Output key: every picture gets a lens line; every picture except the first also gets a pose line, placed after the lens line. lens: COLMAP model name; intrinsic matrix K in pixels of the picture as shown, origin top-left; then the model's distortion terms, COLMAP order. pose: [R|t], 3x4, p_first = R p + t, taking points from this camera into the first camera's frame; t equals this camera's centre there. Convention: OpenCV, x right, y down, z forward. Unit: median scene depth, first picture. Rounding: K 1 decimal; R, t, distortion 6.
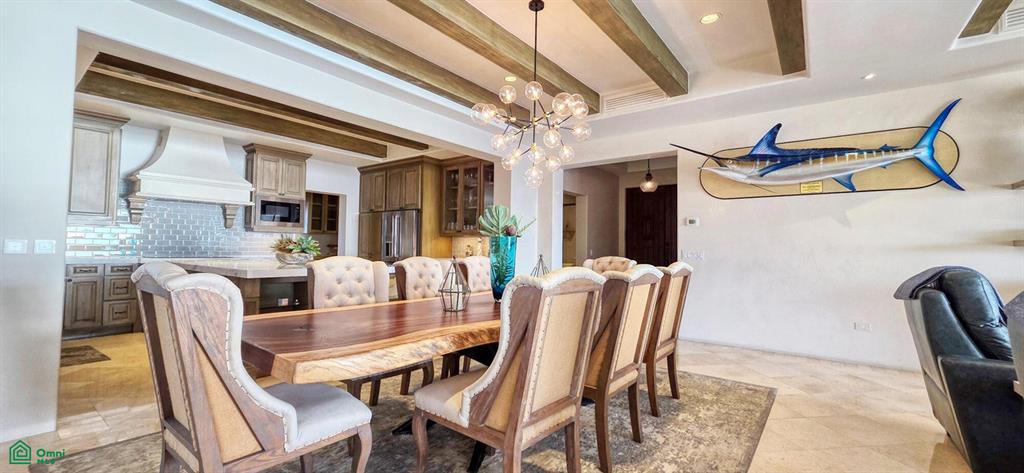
lens RADIAL K [[408.6, 0, 517.9], [0, 408.6, 236.5], [0, 0, 1]] dist [-0.000139, -0.000192]
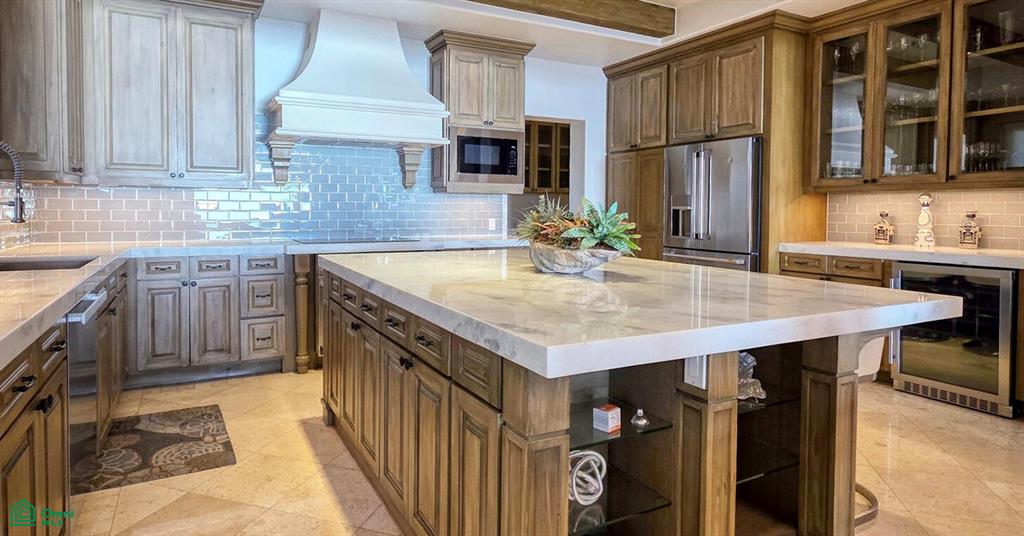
lens RADIAL K [[599.0, 0, 509.5], [0, 599.0, 232.3], [0, 0, 1]] dist [0.003324, 0.000418]
pose [[0.911705, 0.003956, -0.410826, -0.231989], [0.022828, 0.997921, 0.060269, -0.005816], [0.410211, -0.064326, 0.909719, 0.286589]]
